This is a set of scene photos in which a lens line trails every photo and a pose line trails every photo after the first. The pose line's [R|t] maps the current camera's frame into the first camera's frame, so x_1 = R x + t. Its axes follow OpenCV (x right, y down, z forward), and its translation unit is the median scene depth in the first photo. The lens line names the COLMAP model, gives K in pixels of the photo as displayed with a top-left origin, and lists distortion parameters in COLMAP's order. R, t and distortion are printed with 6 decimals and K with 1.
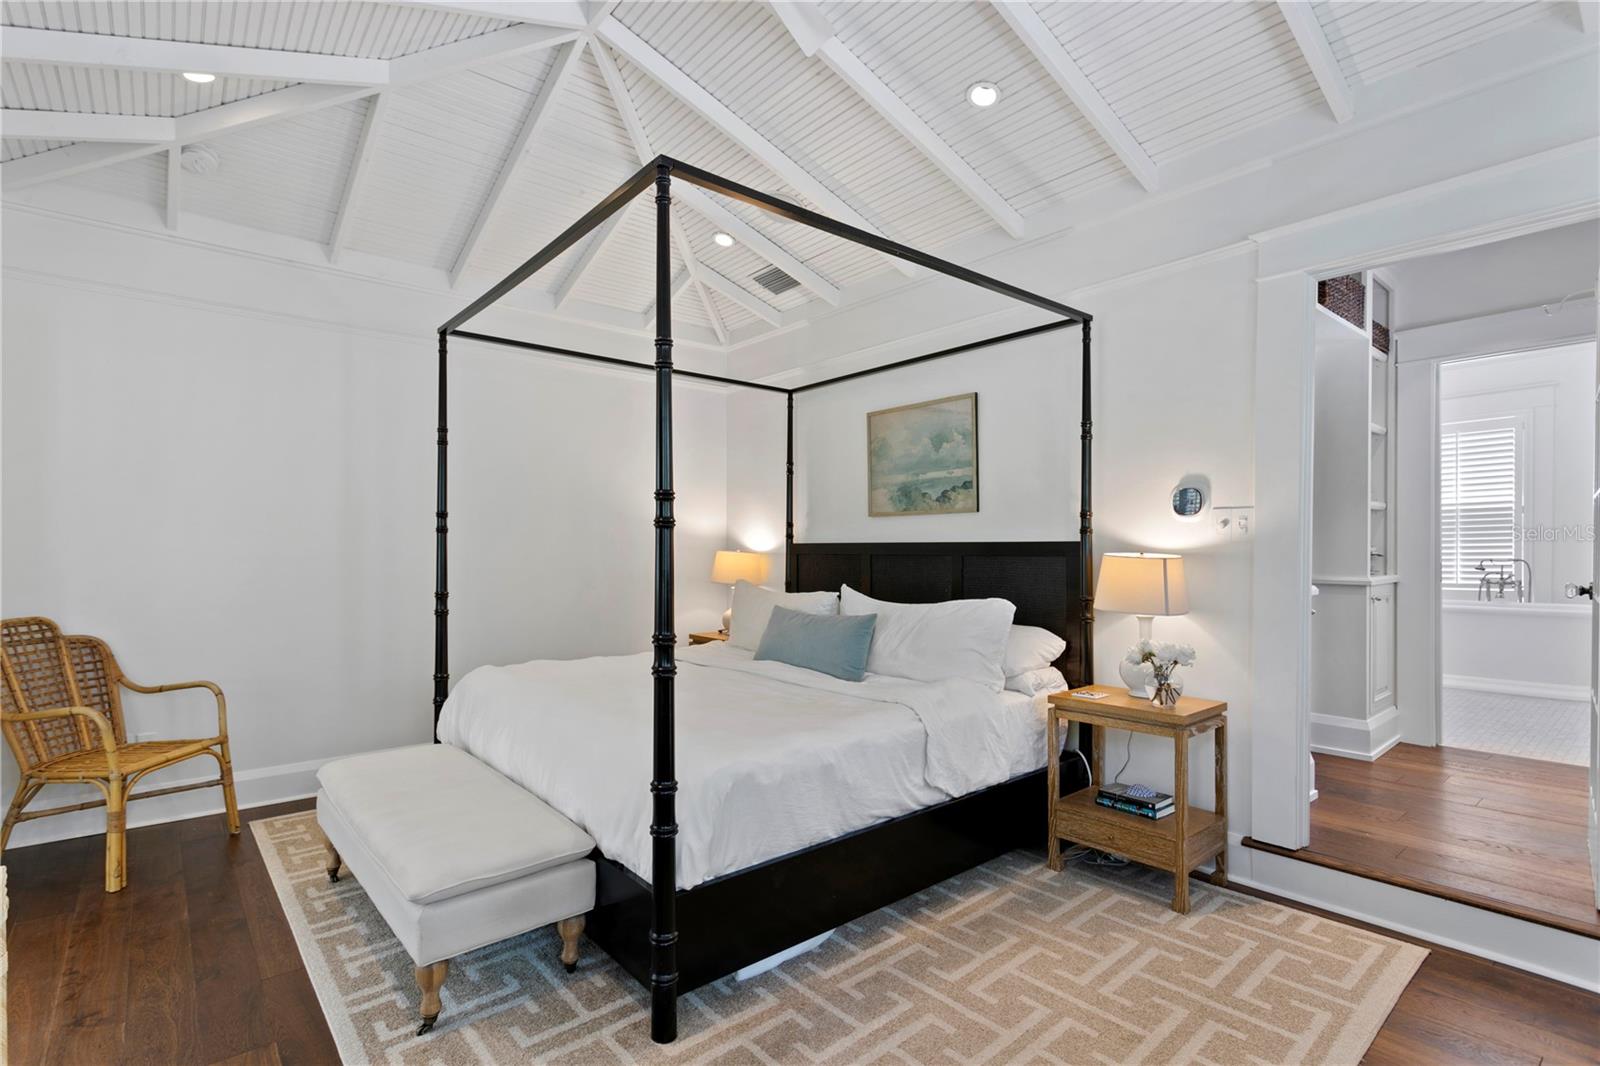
lens RADIAL K [[755.4, 0, 795.9], [0, 755.4, 545.0], [0, 0, 1]] dist [0.001154, 0.000307]
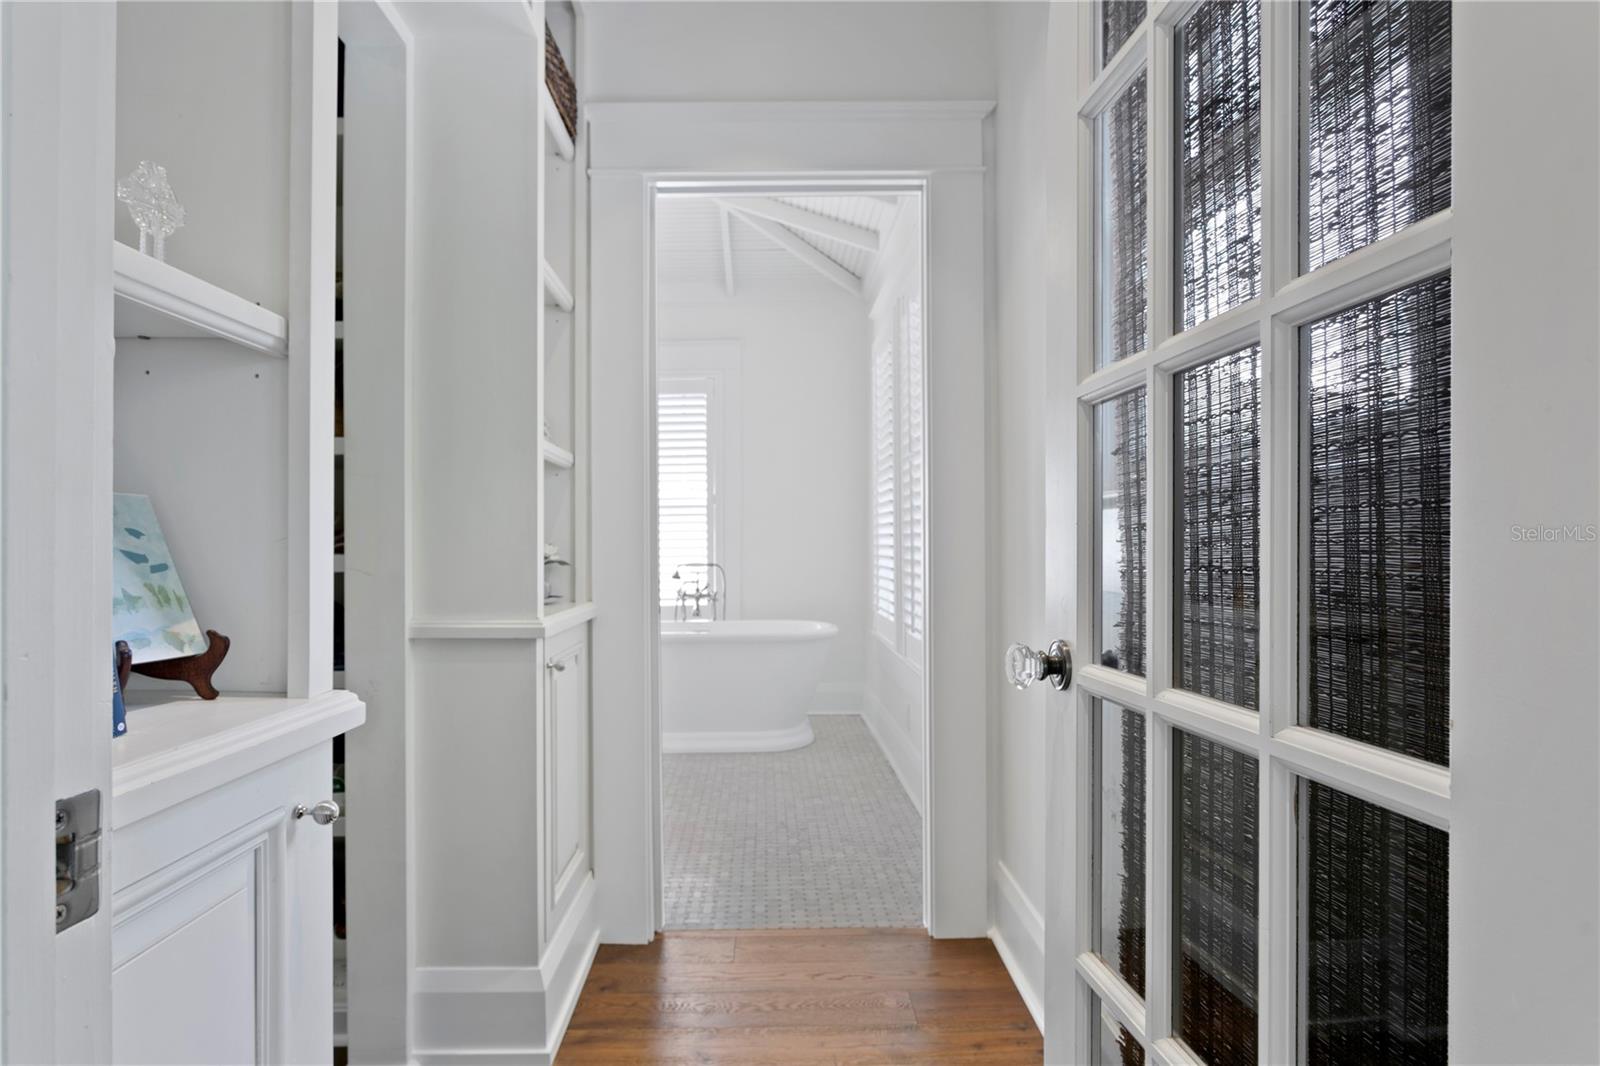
lens RADIAL K [[960.5, 0, 796.2], [0, 960.5, 549.2], [0, 0, 1]] dist [-0.002468, -0.000384]
pose [[0.624931, -0.006102, 0.780656, 0.408753], [0.005933, 0.999978, 0.003067, 0.004157], [-0.780657, 0.002715, 0.624953, 0.528224]]
